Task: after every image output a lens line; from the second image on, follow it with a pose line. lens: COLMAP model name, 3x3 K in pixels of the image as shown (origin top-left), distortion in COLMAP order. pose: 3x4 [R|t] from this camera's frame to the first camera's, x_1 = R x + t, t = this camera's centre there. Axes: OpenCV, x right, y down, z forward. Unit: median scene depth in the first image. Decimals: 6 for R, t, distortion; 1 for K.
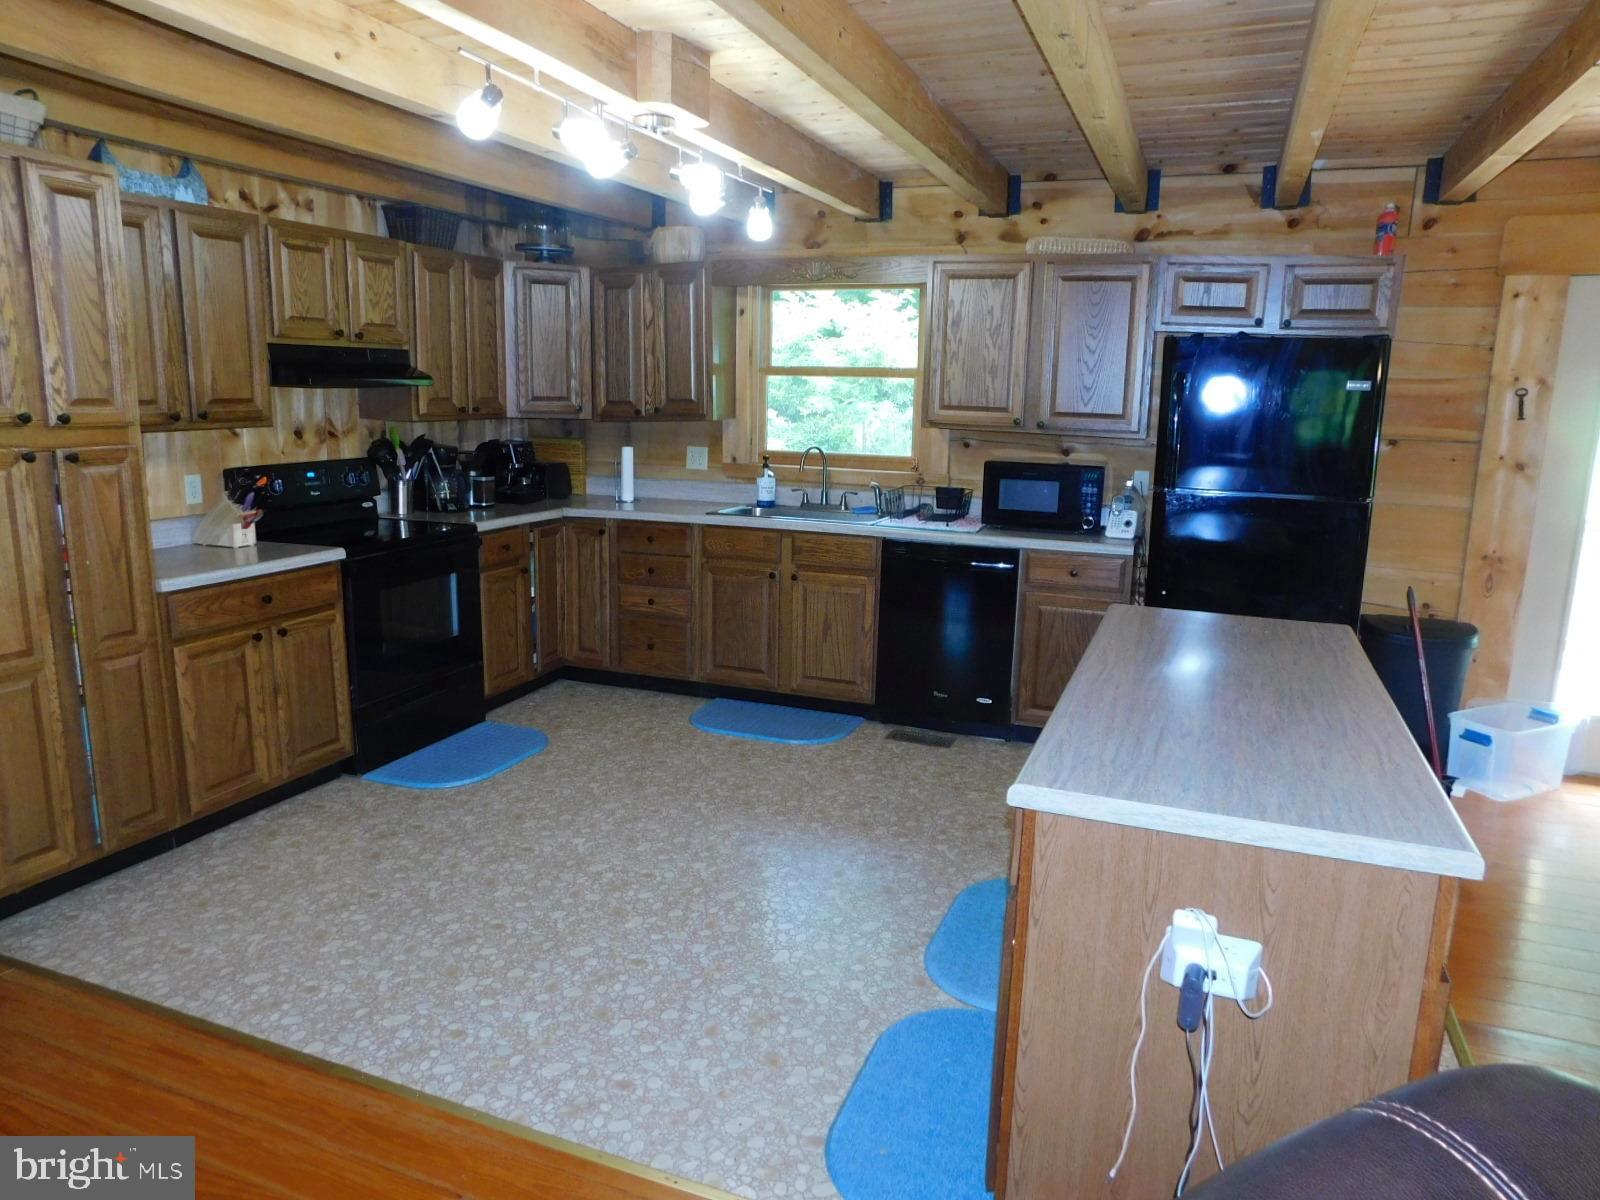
lens RADIAL K [[1045.4, 0, 801.3], [0, 1045.4, 597.9], [0, 0, 1]] dist [-0.011430, 0.000859]
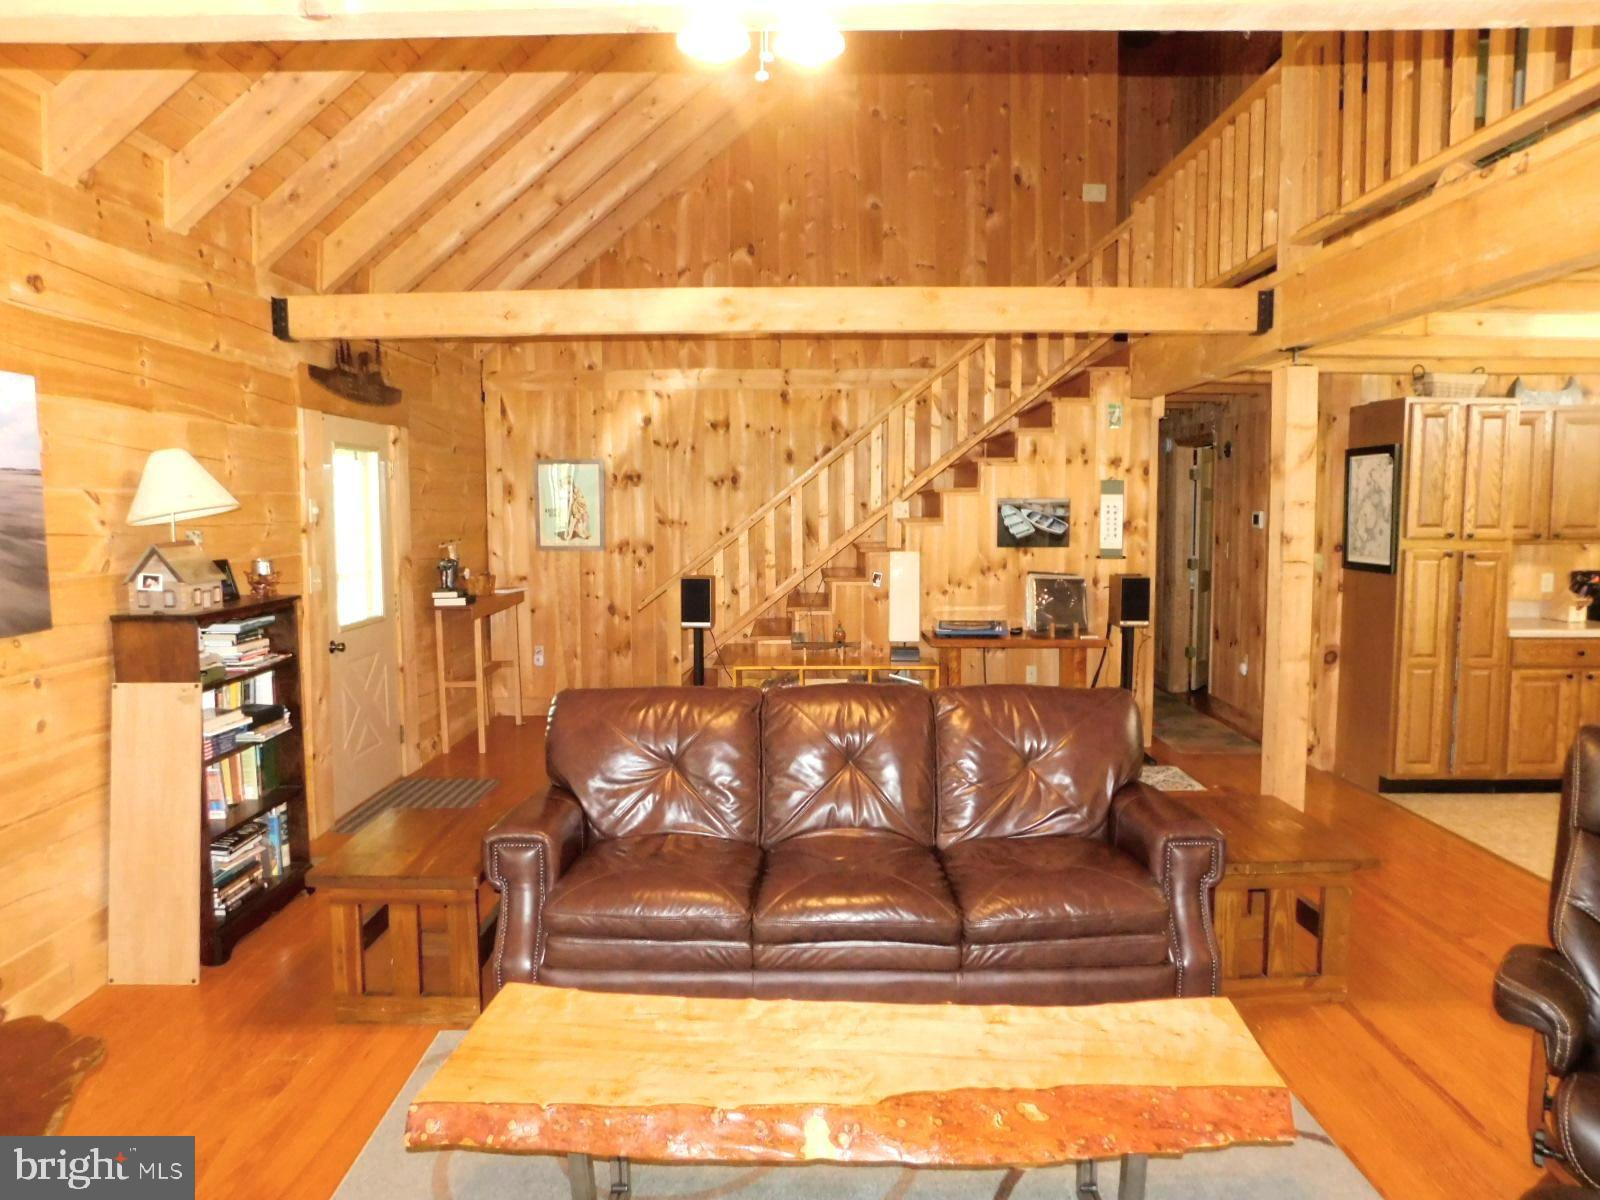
lens RADIAL K [[1045.4, 0, 799.6], [0, 1045.4, 596.3], [0, 0, 1]] dist [-0.011430, 0.000859]
pose [[0.375553, 0.058272, -0.924967, 0.526446], [-0.166052, 0.986103, -0.005297, 0.133244], [0.911804, 0.155582, 0.380010, -0.728447]]
